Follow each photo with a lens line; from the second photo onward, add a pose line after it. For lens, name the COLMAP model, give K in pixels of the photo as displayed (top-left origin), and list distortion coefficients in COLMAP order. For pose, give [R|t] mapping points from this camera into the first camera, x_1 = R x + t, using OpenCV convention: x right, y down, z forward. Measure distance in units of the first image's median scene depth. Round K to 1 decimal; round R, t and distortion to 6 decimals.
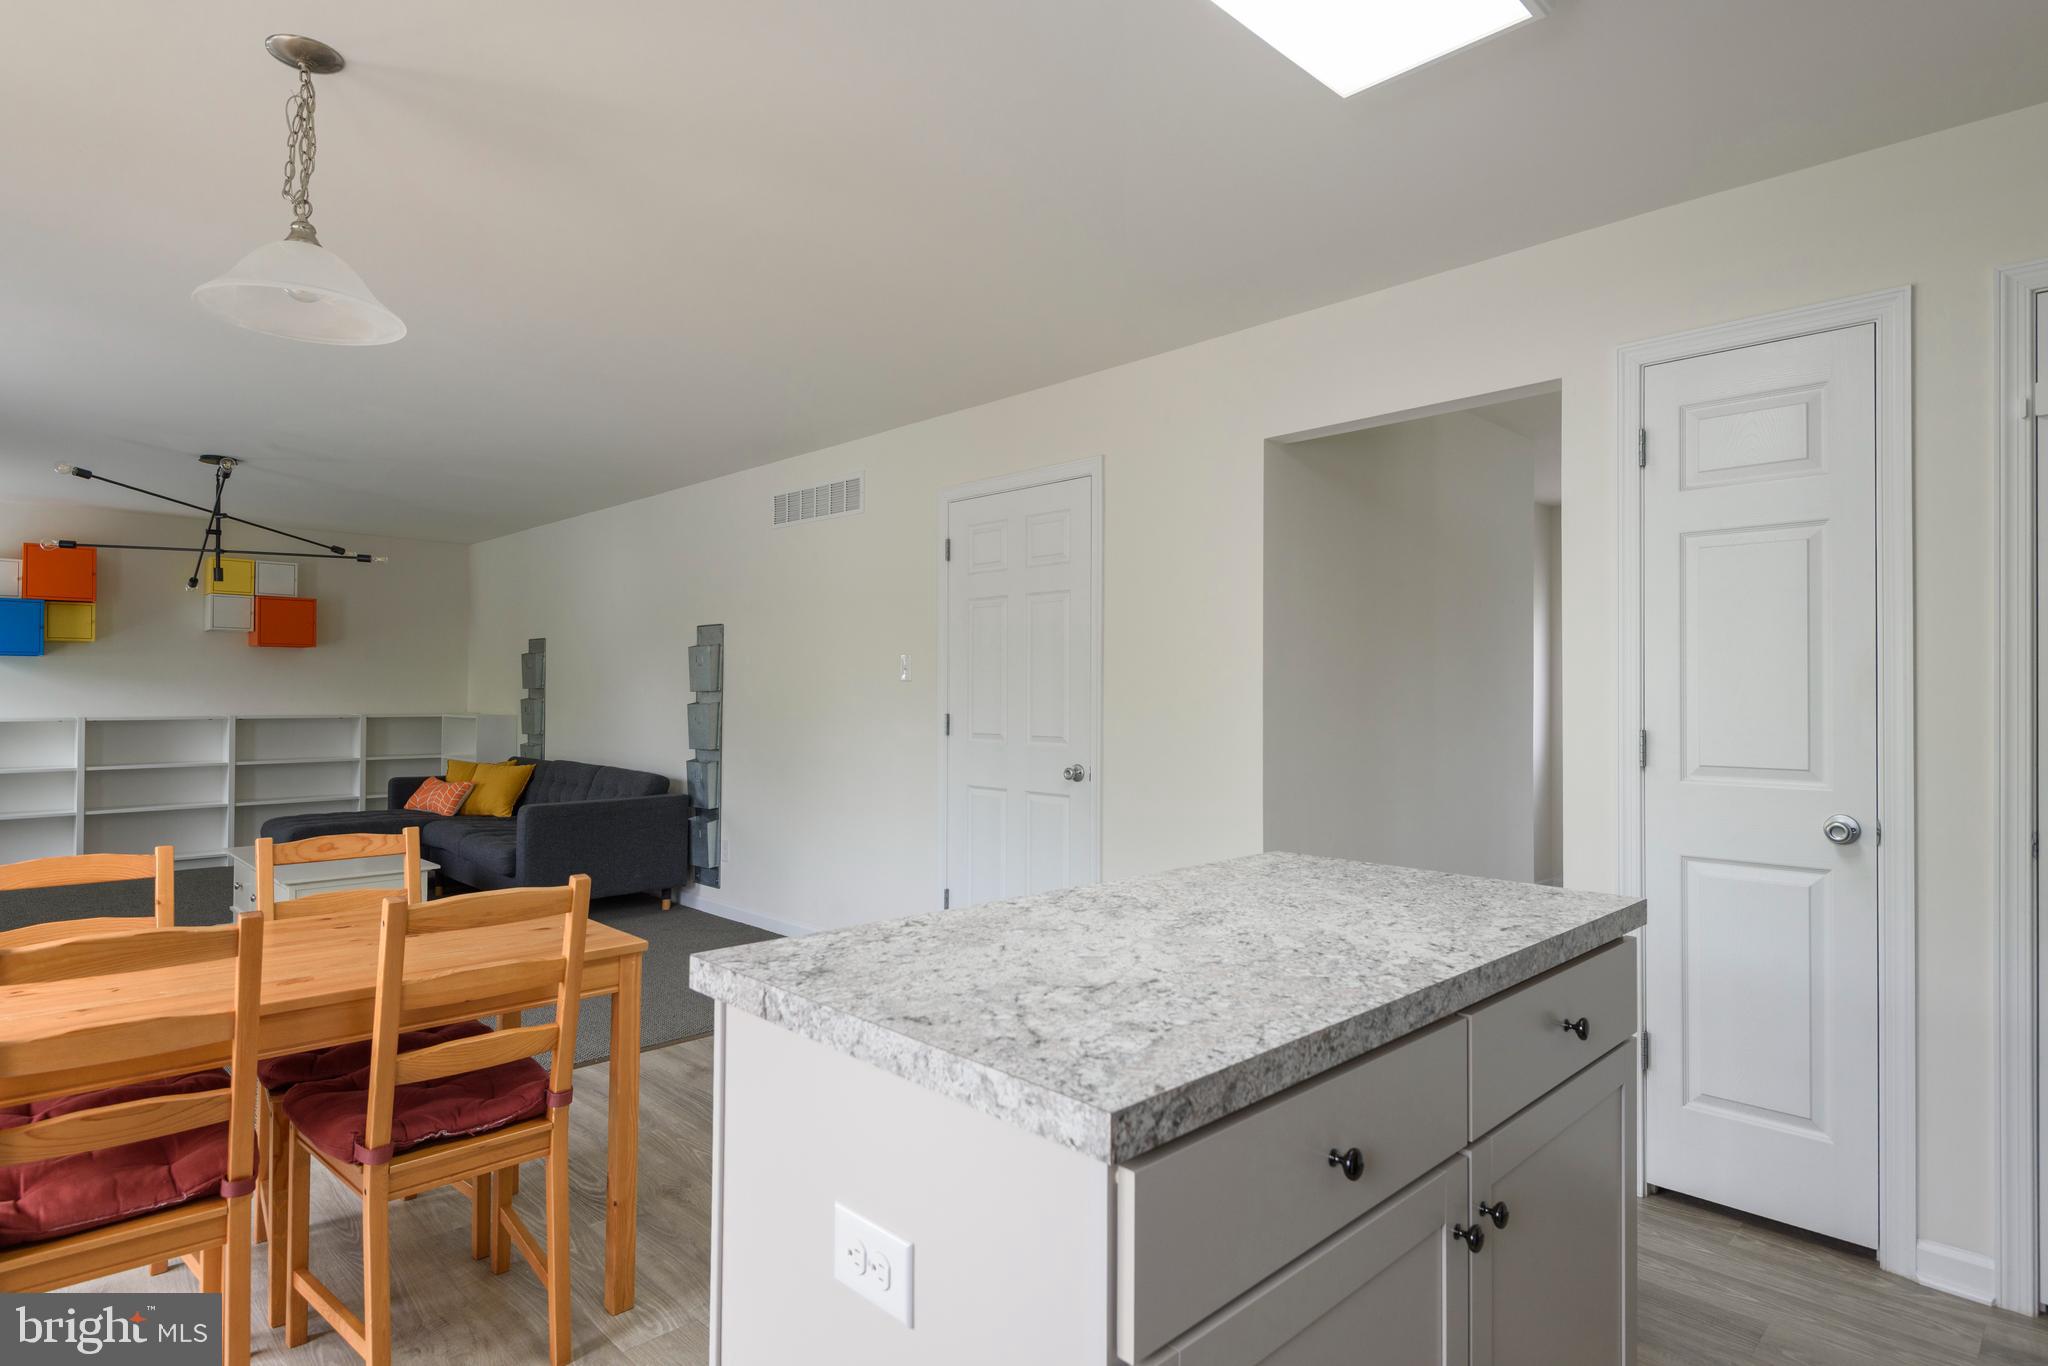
lens RADIAL K [[1091.4, 0, 1015.0], [0, 1091.4, 688.4], [0, 0, 1]] dist [0.032107, -0.018733]
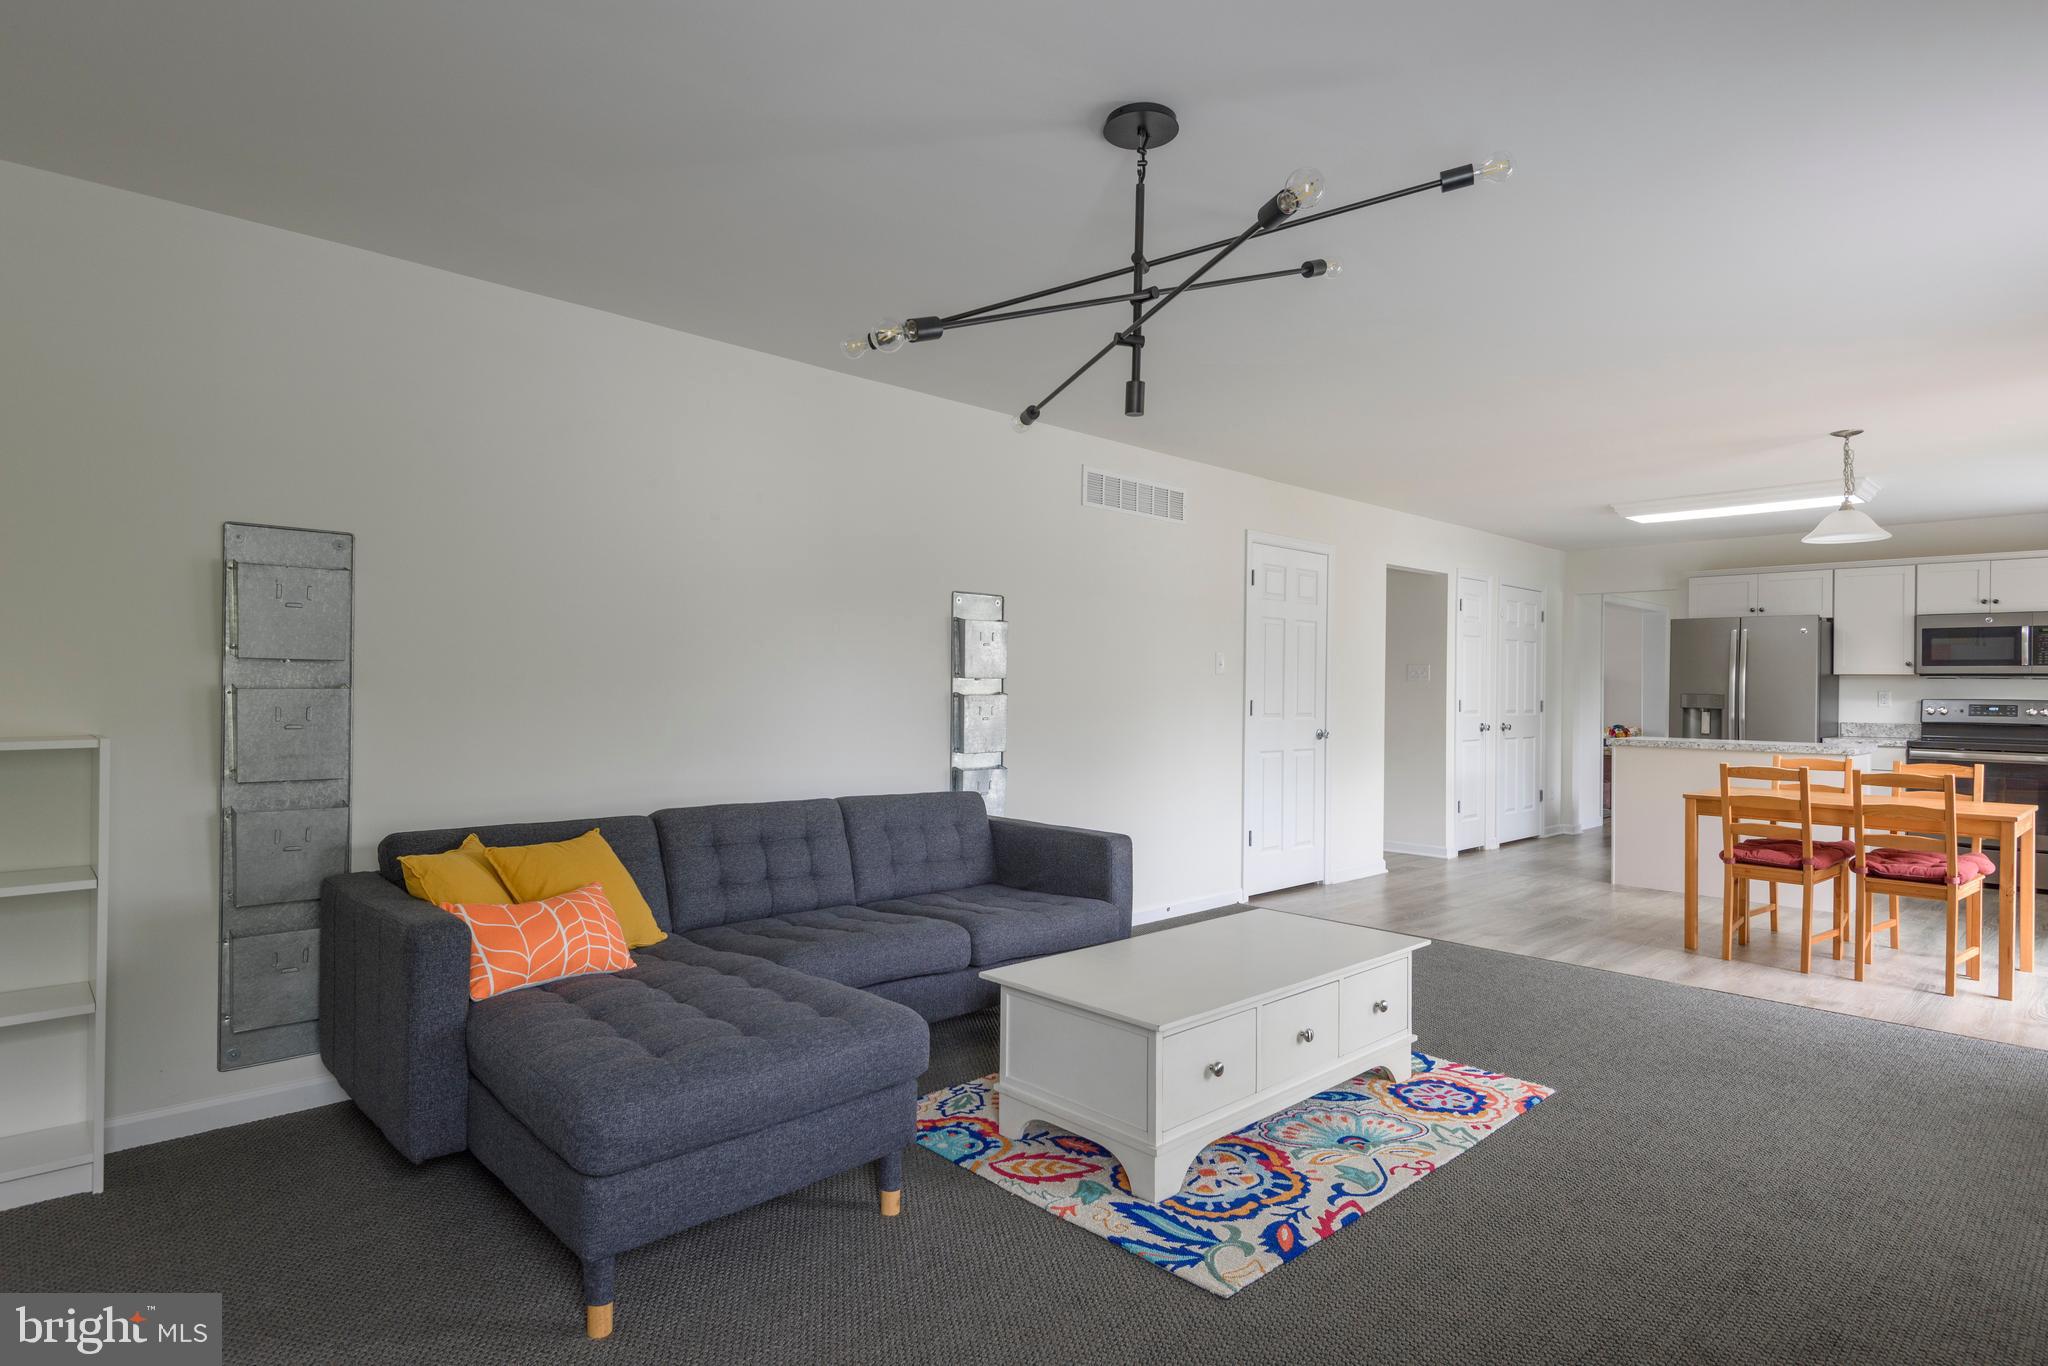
lens RADIAL K [[1091.4, 0, 1020.8], [0, 1091.4, 690.4], [0, 0, 1]] dist [0.032107, -0.018733]
pose [[0.003062, -0.005507, 0.999980, -1.279206], [-0.016179, 0.999854, 0.005556, 0.007517], [-0.999864, -0.016196, 0.002972, 1.166131]]
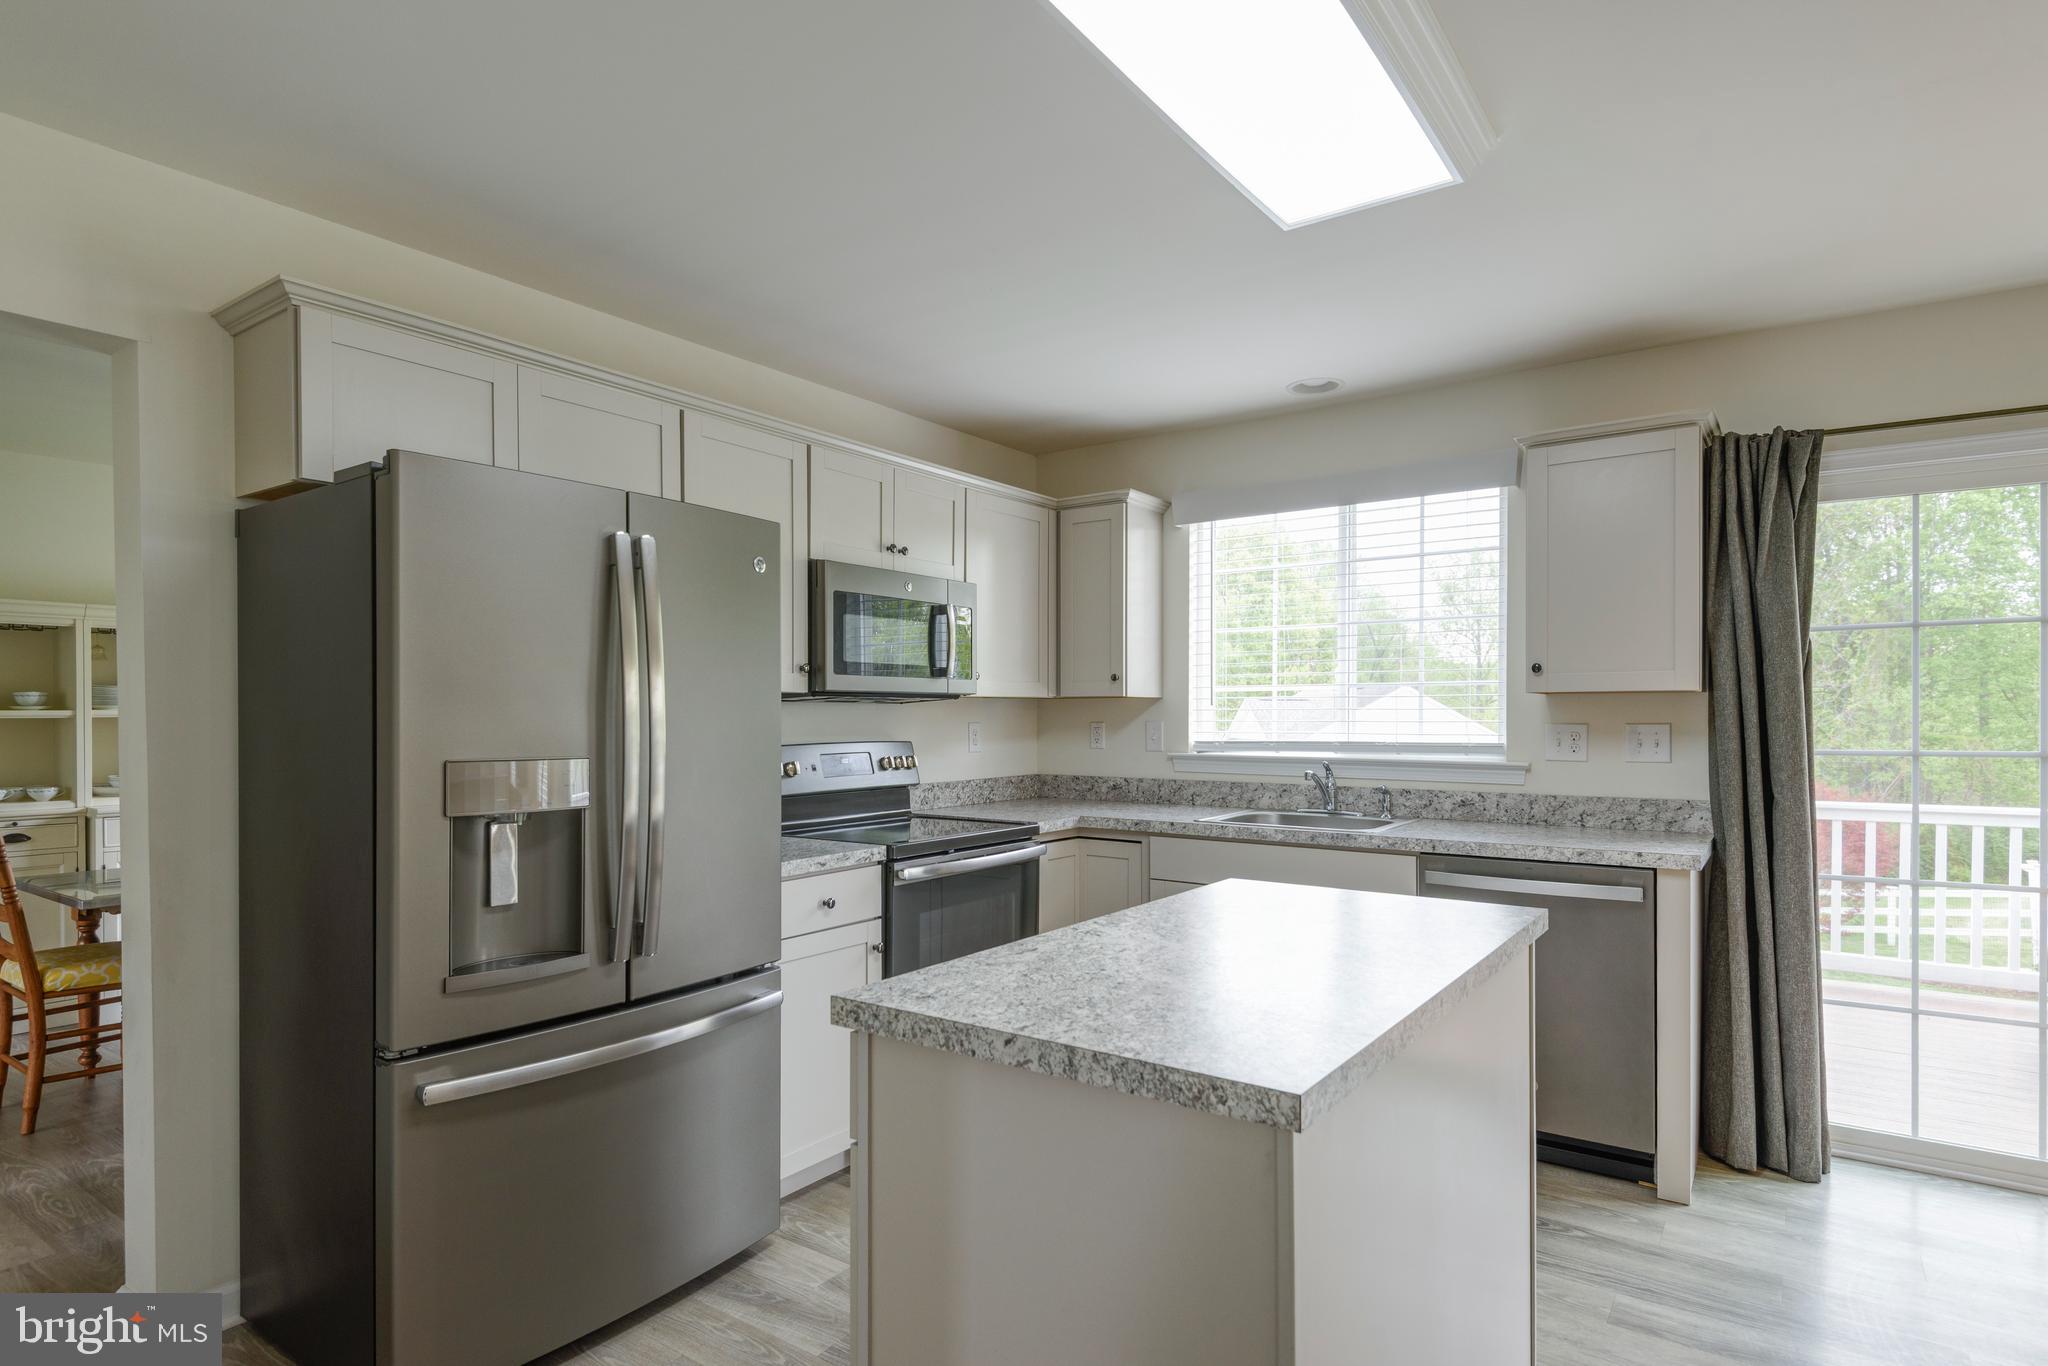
lens RADIAL K [[1091.4, 0, 1010.2], [0, 1091.4, 721.6], [0, 0, 1]] dist [0.032107, -0.018733]
pose [[-0.984005, -0.002440, -0.178122, 0.196862], [-0.003060, 0.999990, 0.003208, -0.010109], [0.178112, 0.003702, -0.984003, 0.637601]]
